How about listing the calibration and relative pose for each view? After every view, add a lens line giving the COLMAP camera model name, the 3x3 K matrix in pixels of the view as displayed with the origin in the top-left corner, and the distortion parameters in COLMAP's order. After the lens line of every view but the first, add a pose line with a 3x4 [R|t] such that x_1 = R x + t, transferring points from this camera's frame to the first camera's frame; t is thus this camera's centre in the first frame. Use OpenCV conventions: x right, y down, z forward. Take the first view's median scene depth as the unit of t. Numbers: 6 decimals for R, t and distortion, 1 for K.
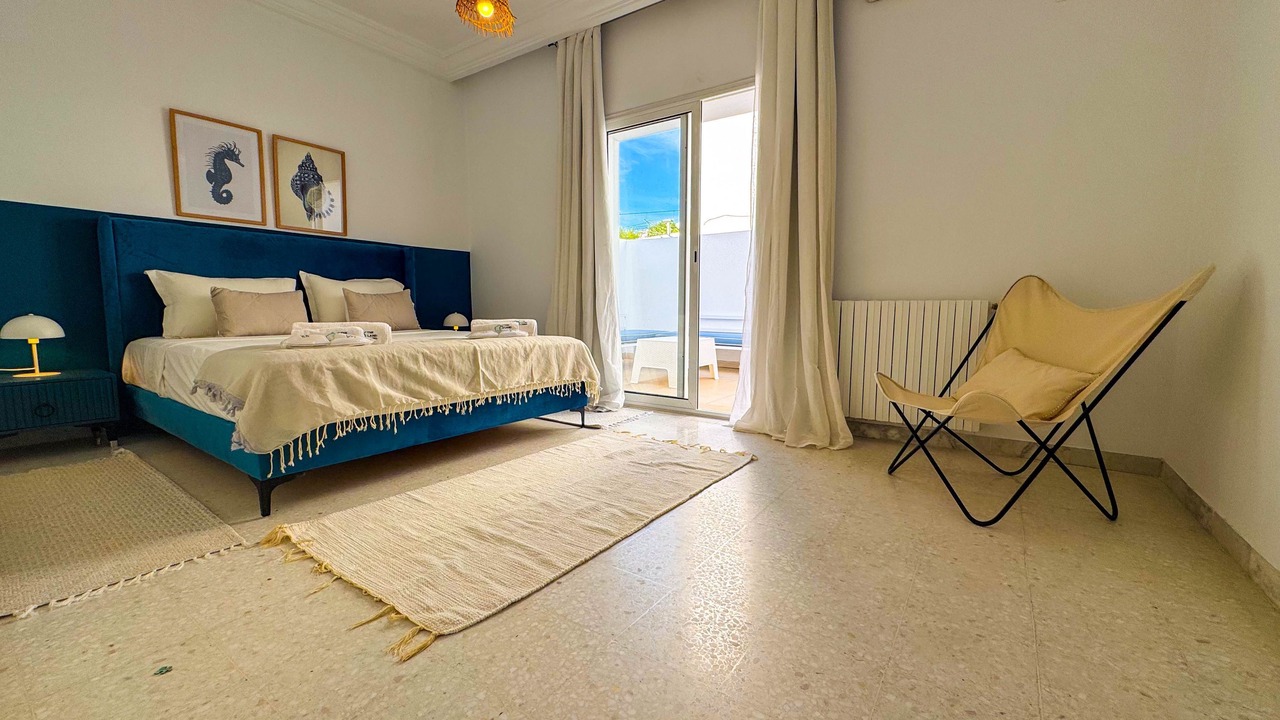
lens RADIAL K [[512.9, 0, 639.5], [0, 512.9, 358.2], [0, 0, 1]] dist [-0.003332, 0.000727]
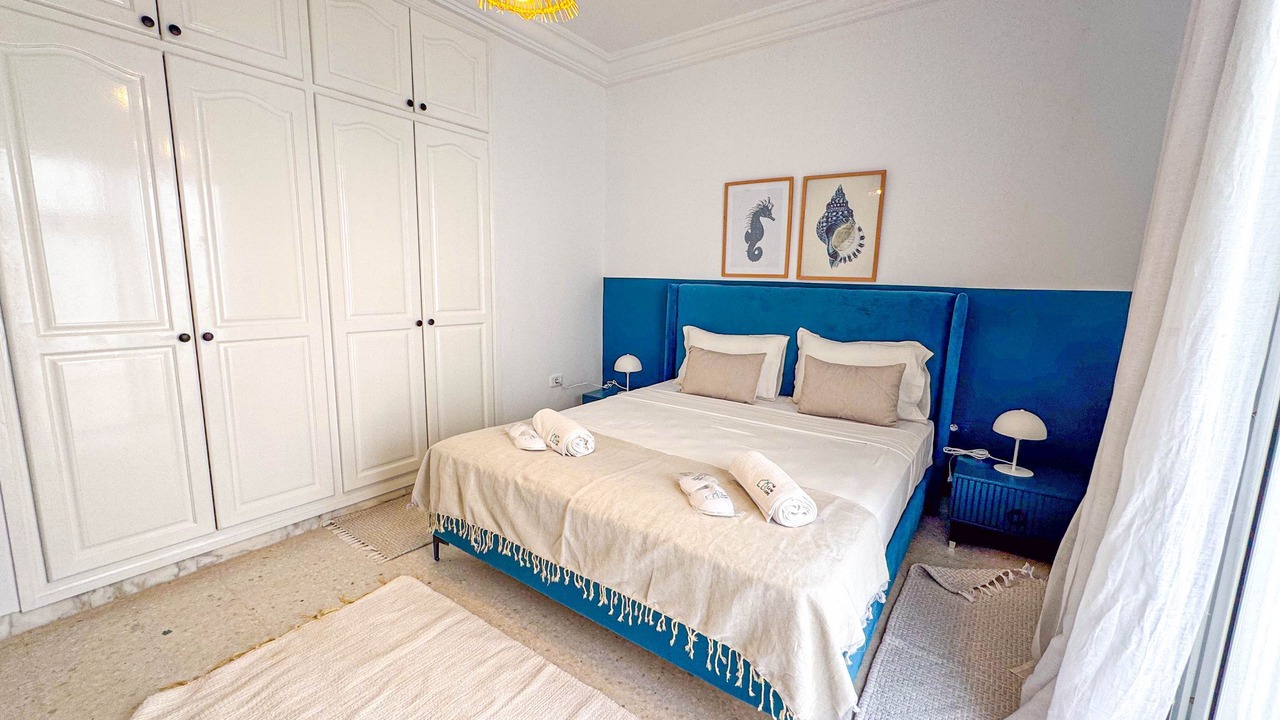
lens RADIAL K [[510.4, 0, 639.2], [0, 510.4, 358.6], [0, 0, 1]] dist [-0.002138, 0.000061]
pose [[-0.013946, 0.153262, -0.988087, 0.241877], [-0.121041, 0.980657, 0.153818, -0.241567], [0.992550, 0.121744, 0.004875, 0.797312]]
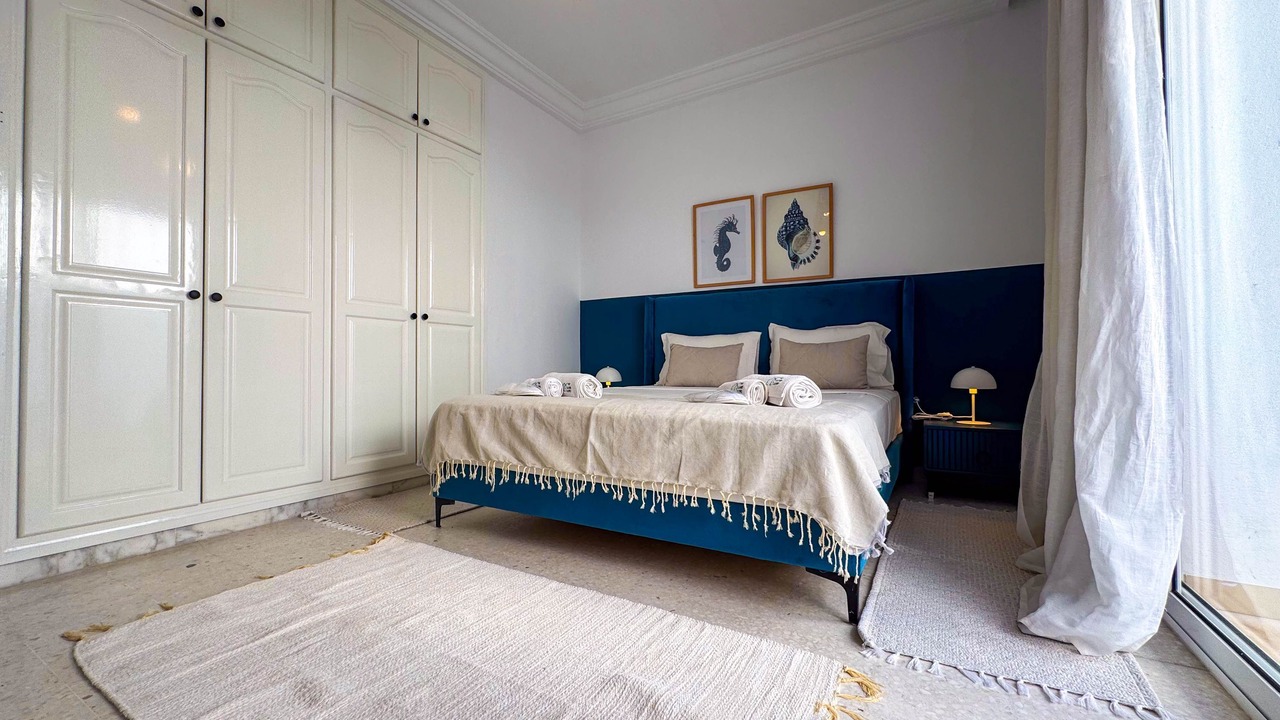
lens RADIAL K [[512.9, 0, 639.5], [0, 512.9, 358.2], [0, 0, 1]] dist [-0.003332, 0.000727]
pose [[0.086516, -0.019636, -0.996057, 0.306391], [-0.094209, 0.995164, -0.027801, -0.059802], [0.991786, 0.096243, 0.084248, 0.745674]]
